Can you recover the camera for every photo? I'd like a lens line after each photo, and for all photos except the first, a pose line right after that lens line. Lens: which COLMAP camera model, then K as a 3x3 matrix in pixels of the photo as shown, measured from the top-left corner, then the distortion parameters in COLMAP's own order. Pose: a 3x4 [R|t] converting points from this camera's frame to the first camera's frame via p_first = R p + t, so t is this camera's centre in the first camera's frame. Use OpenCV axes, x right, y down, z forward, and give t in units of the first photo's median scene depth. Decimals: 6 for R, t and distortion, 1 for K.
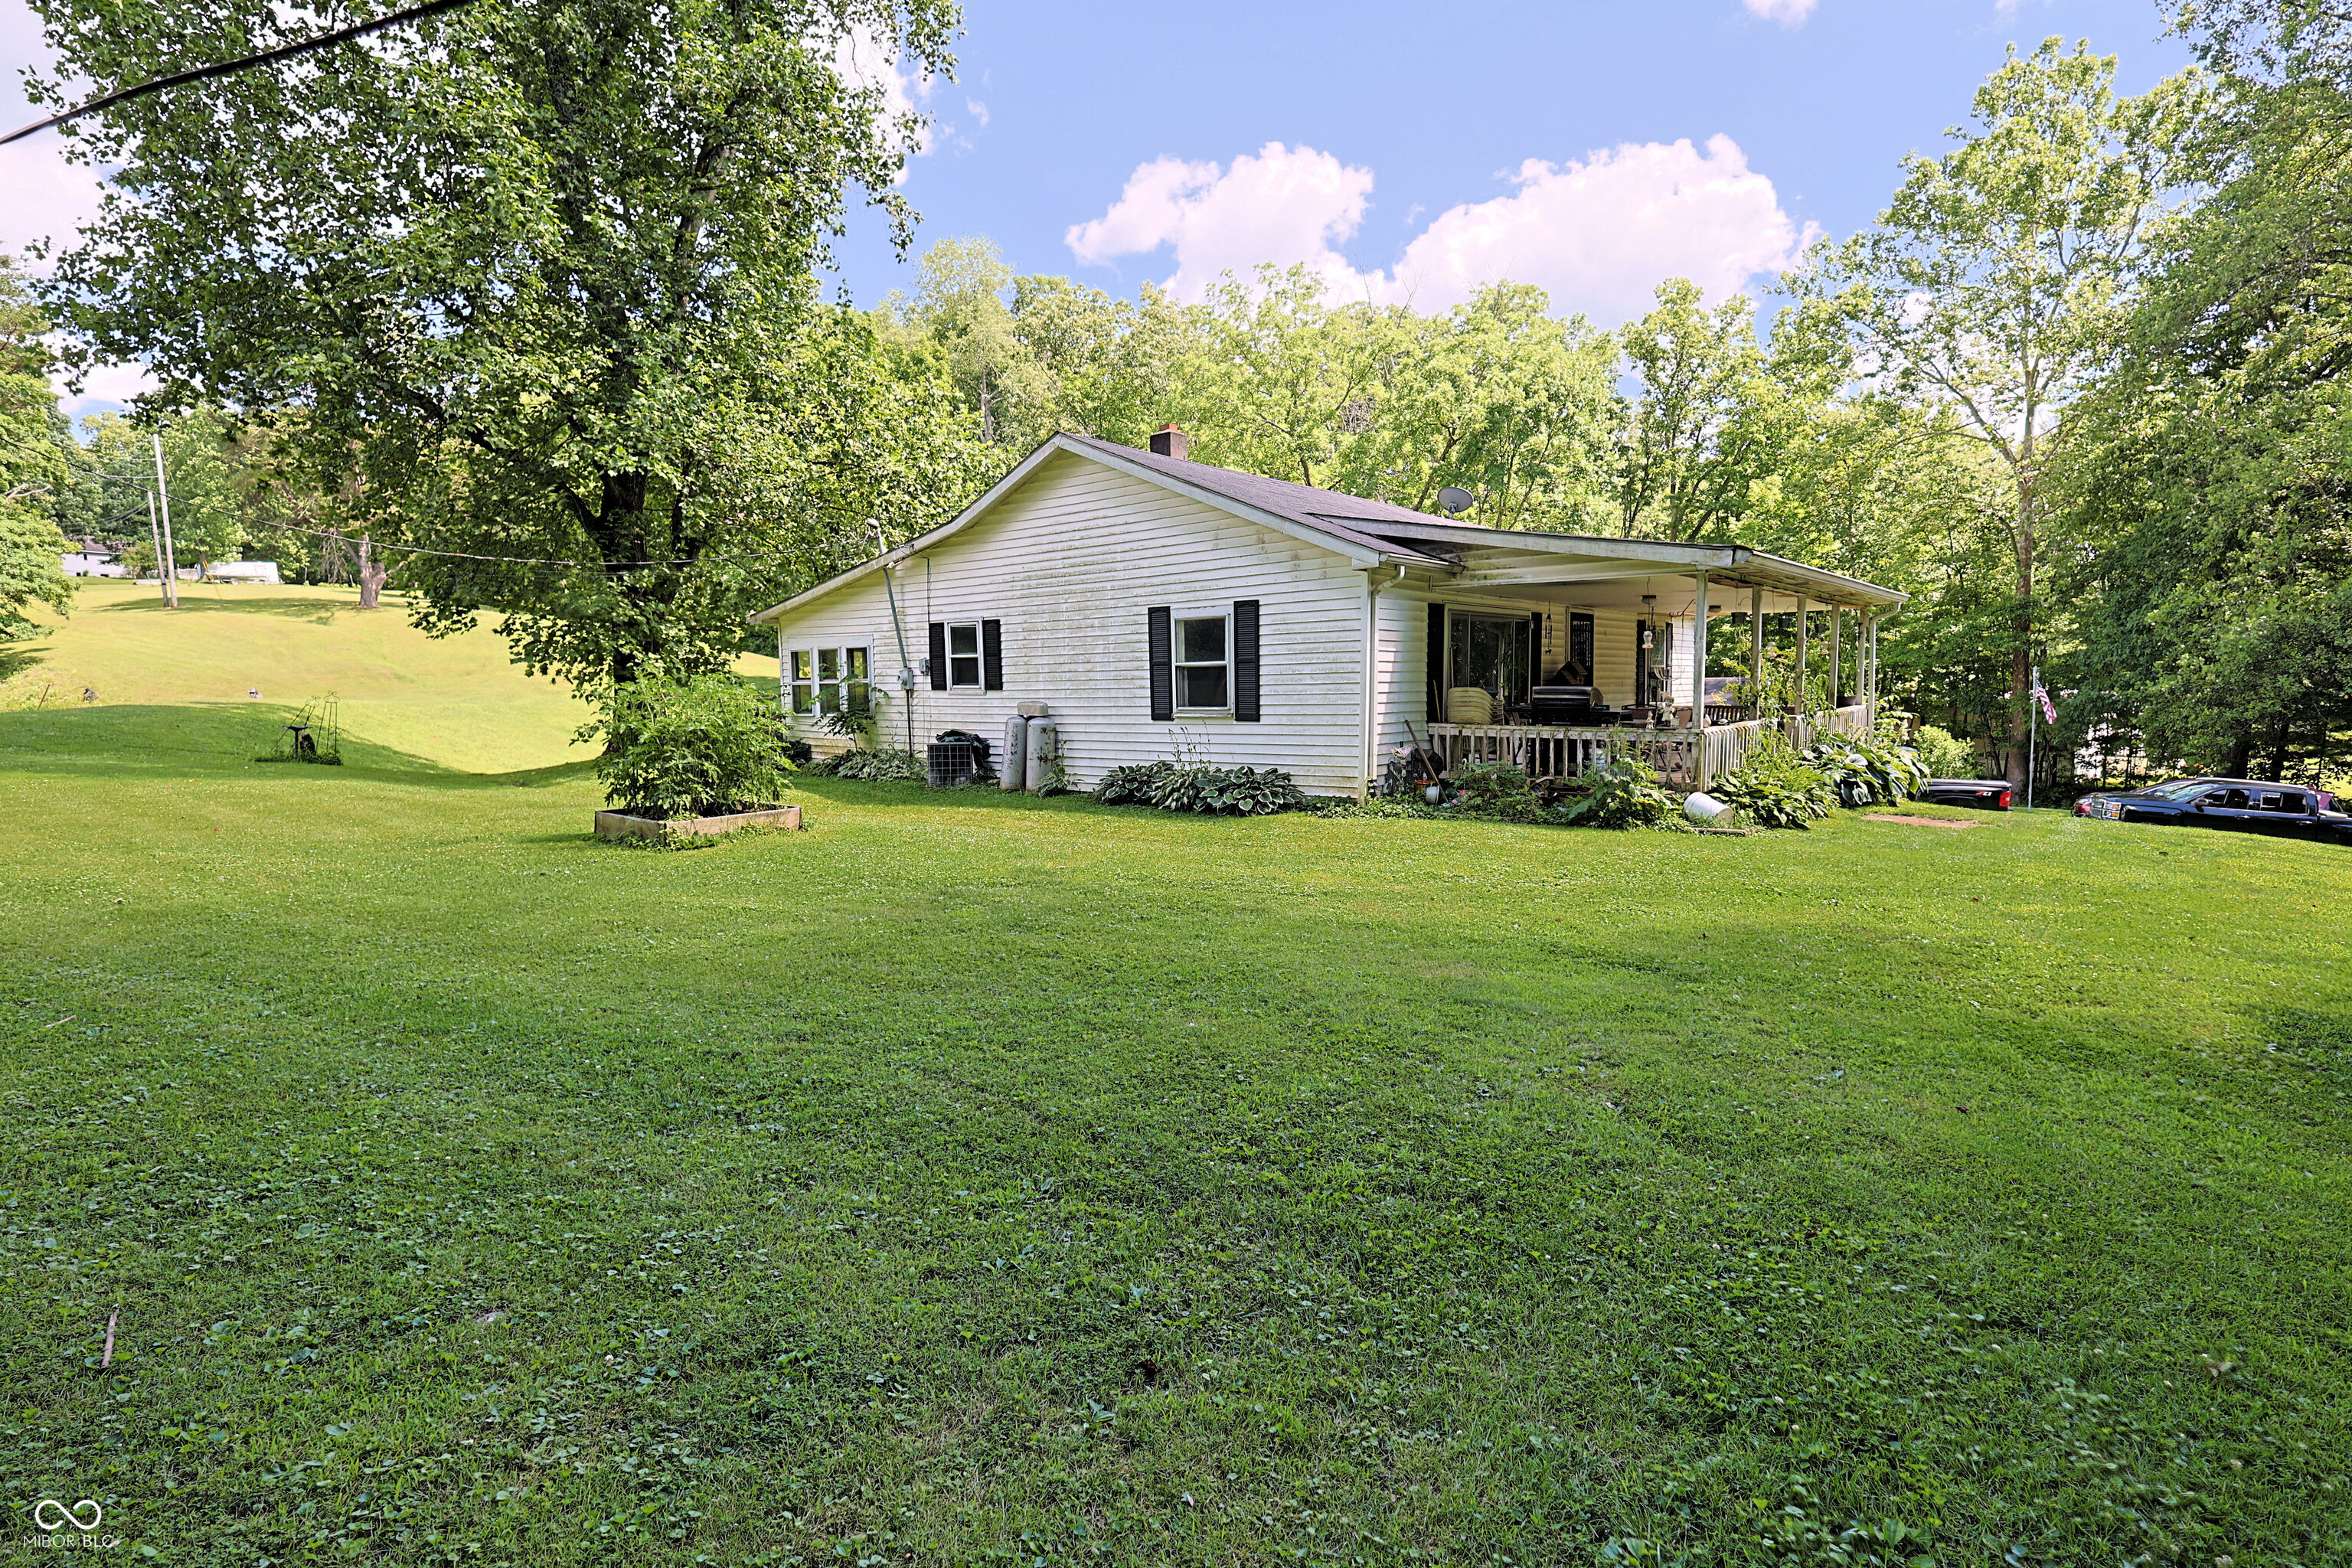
lens RADIAL K [[1125.3, 0, 1168.2], [0, 1125.3, 789.1], [0, 0, 1]] dist [0.003802, 0.000723]
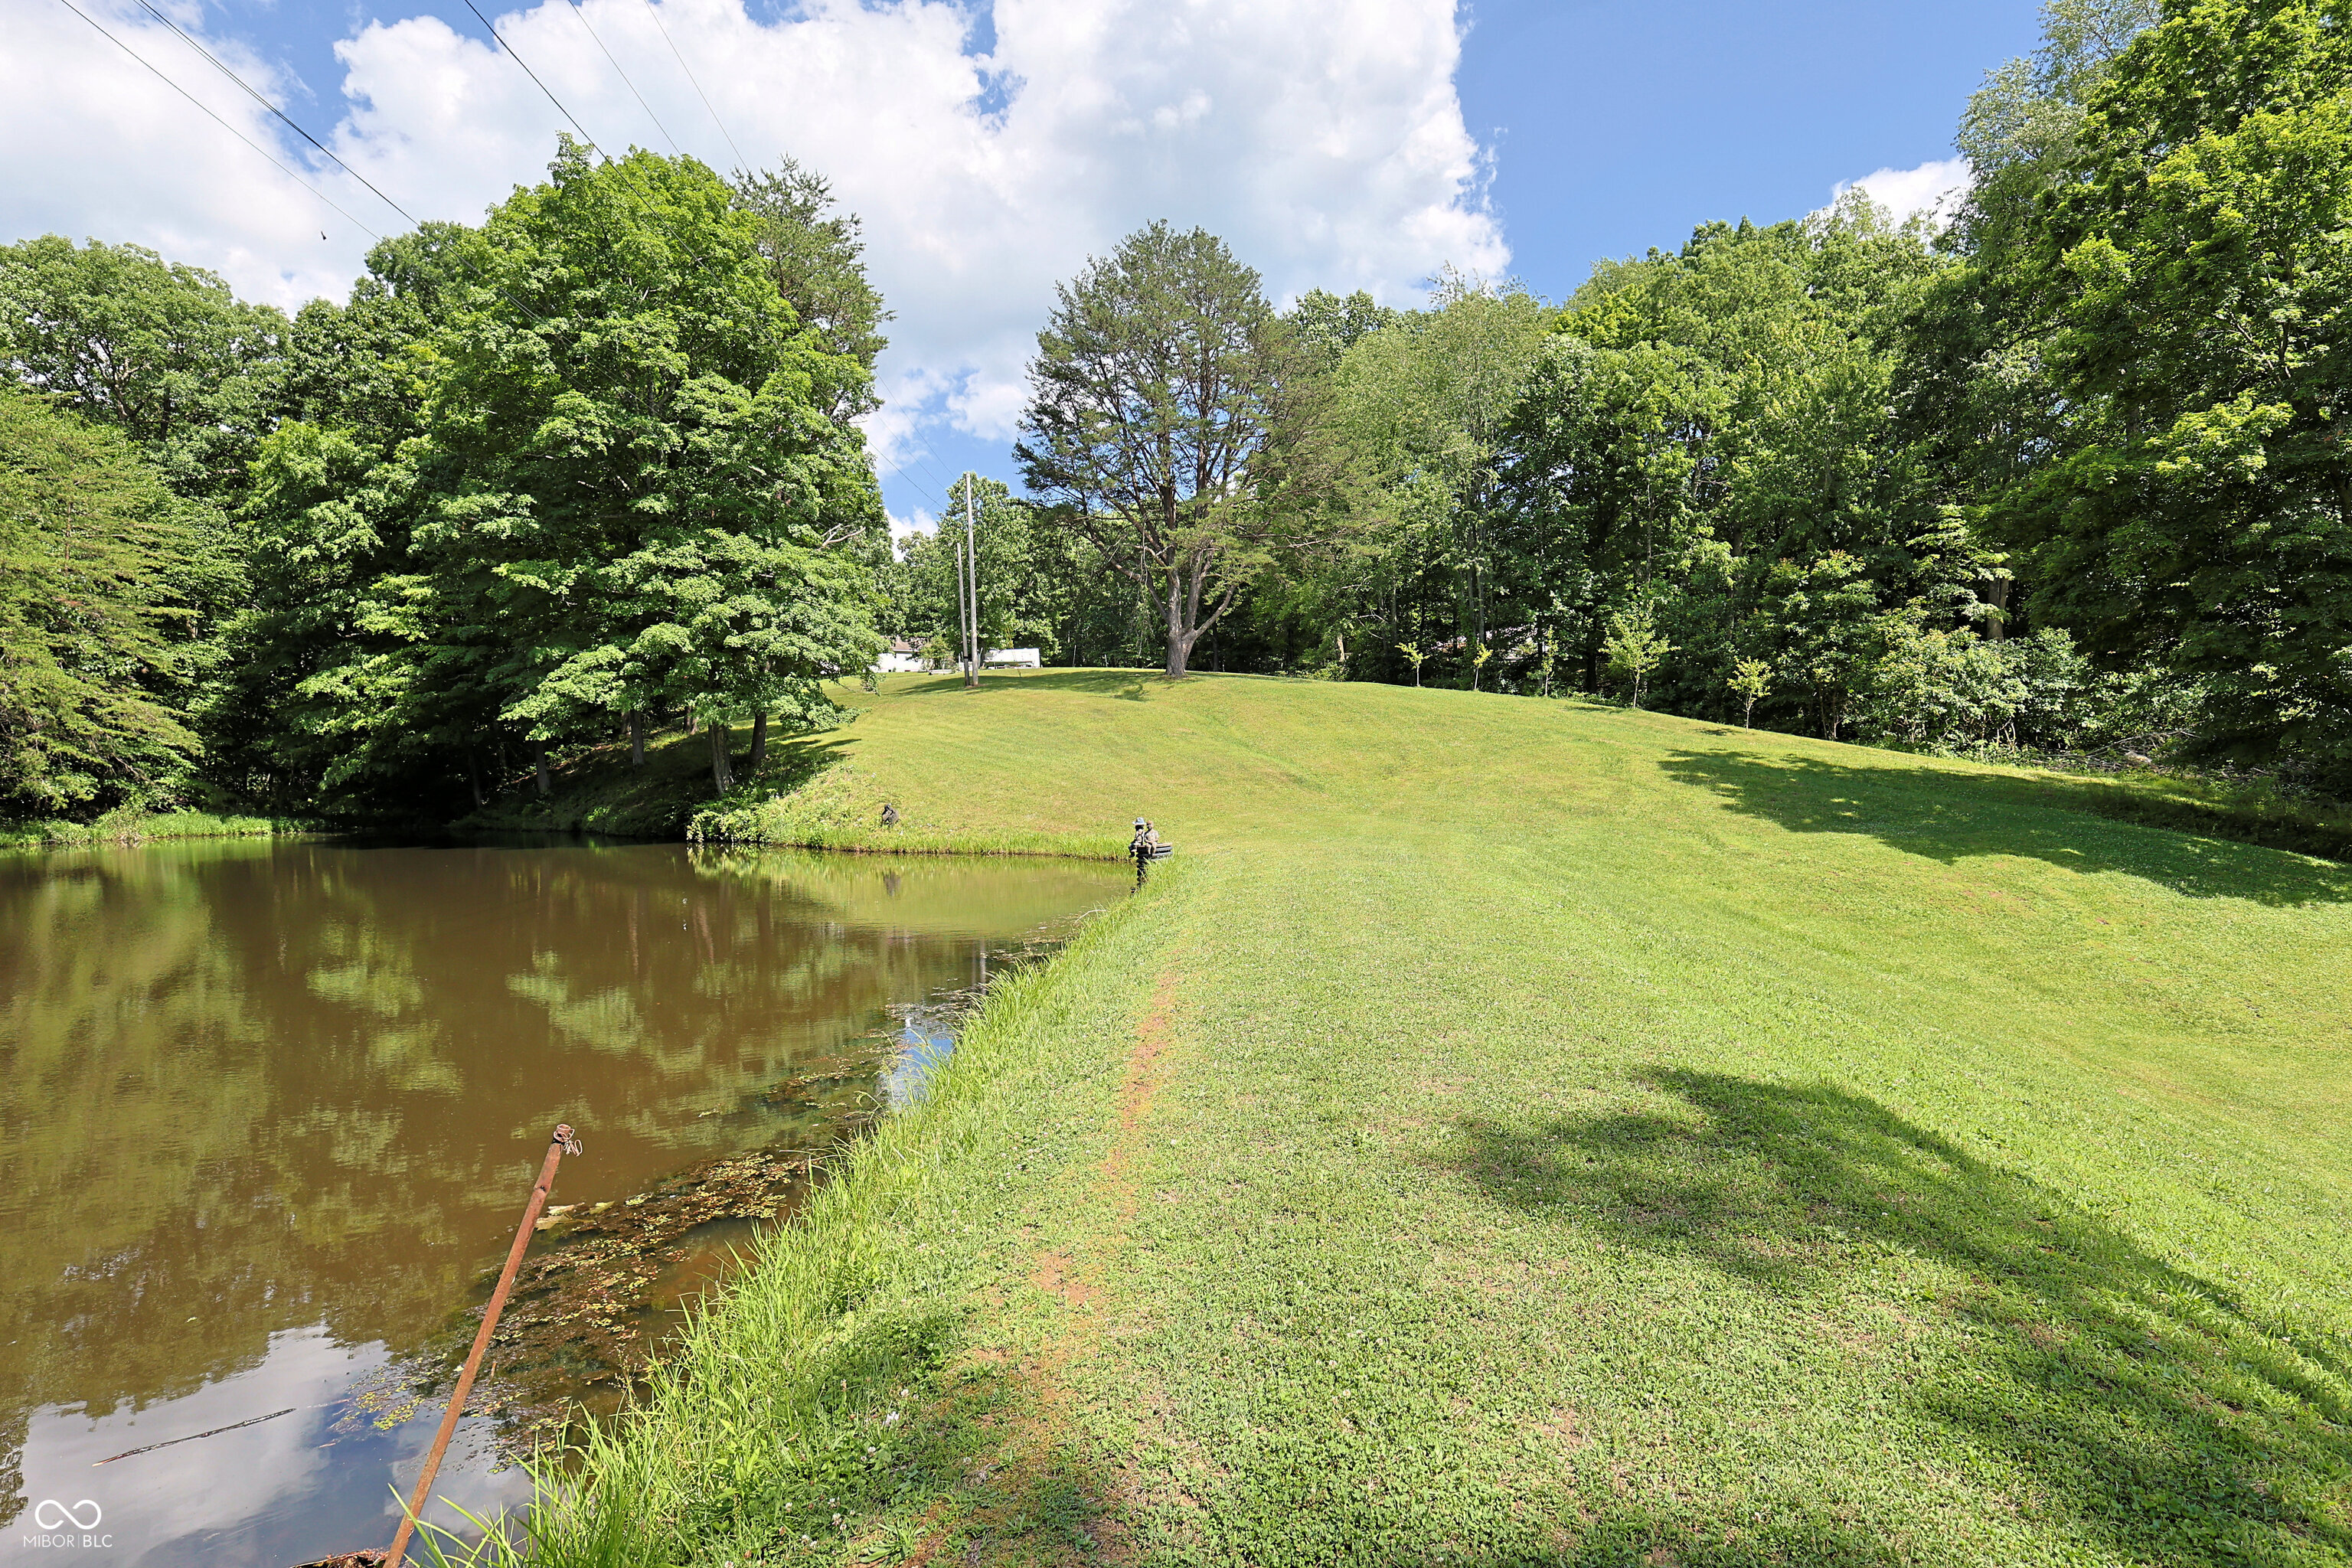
lens RADIAL K [[1125.3, 0, 1168.8], [0, 1125.3, 787.8], [0, 0, 1]] dist [0.003802, 0.000723]
pose [[0.868262, 0.006130, -0.496067, -1.393474], [-0.040221, 0.997502, -0.058073, -0.185011], [0.494472, 0.070375, 0.866340, 1.459872]]
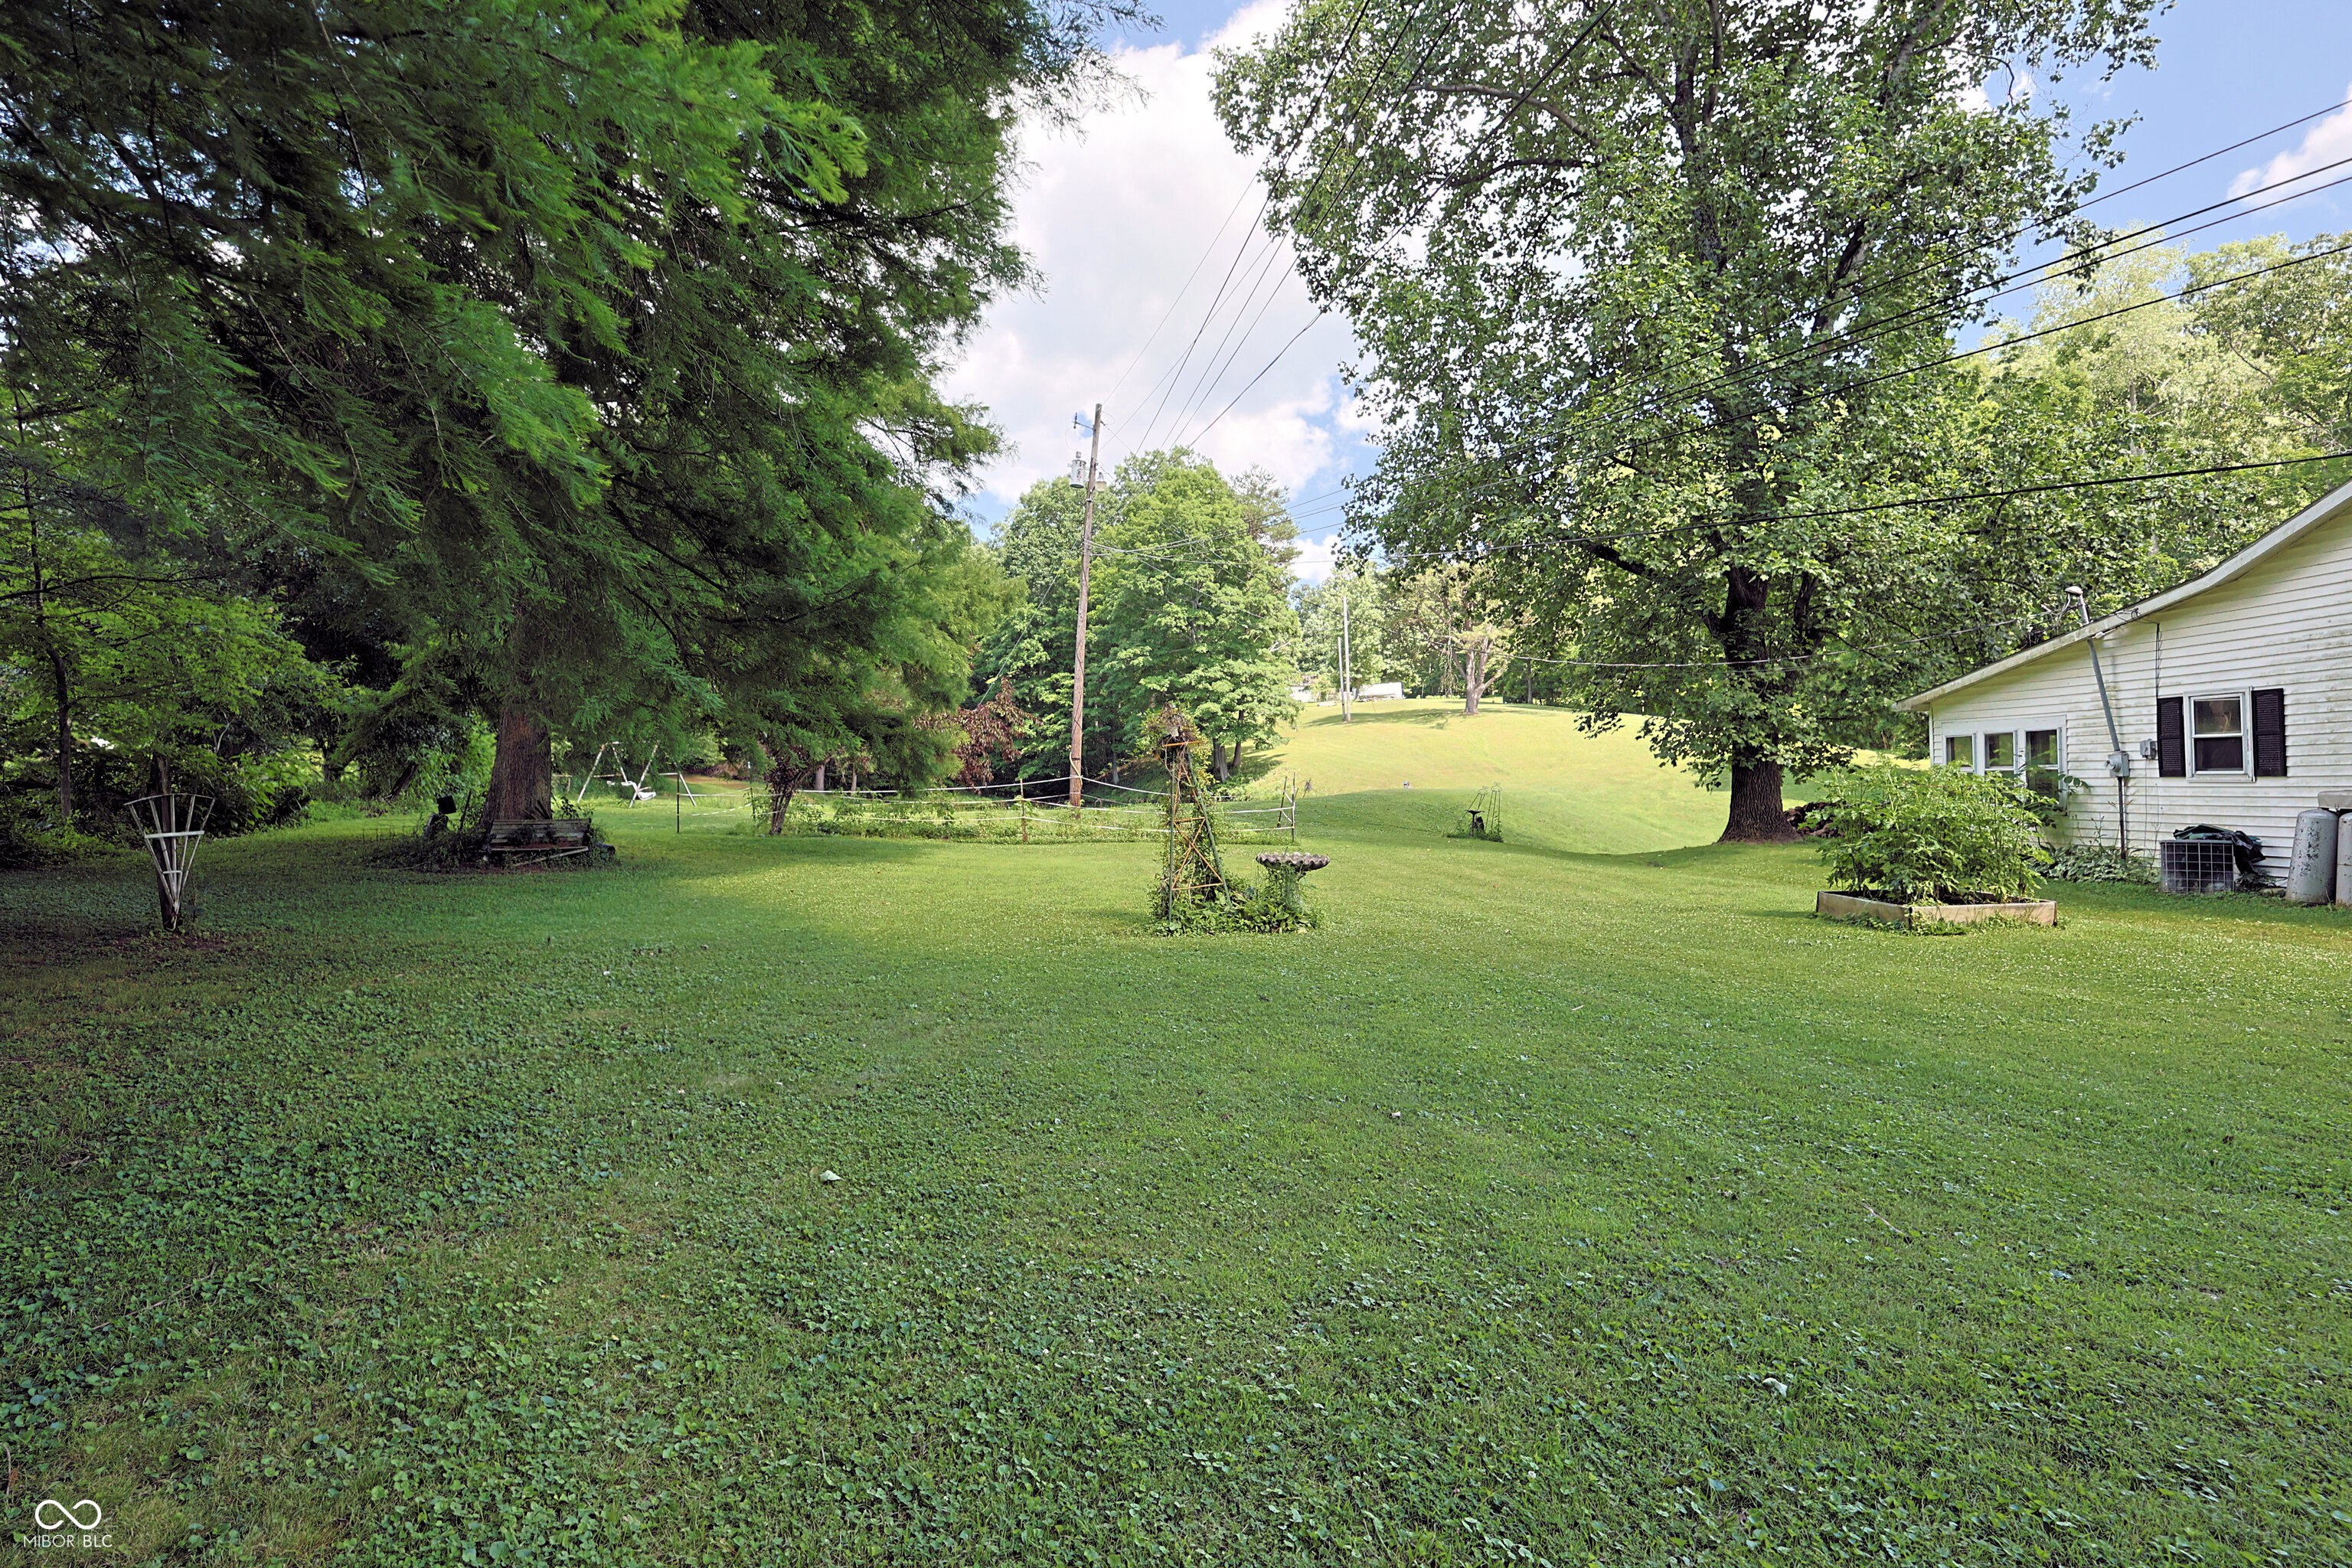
lens RADIAL K [[1125.3, 0, 1182.5], [0, 1125.3, 787.4], [0, 0, 1]] dist [0.003802, 0.000723]
pose [[0.665903, -0.001971, -0.746035, -0.061715], [-0.058842, 0.996743, -0.055154, 0.008536], [0.743714, 0.080626, 0.663618, -0.094953]]
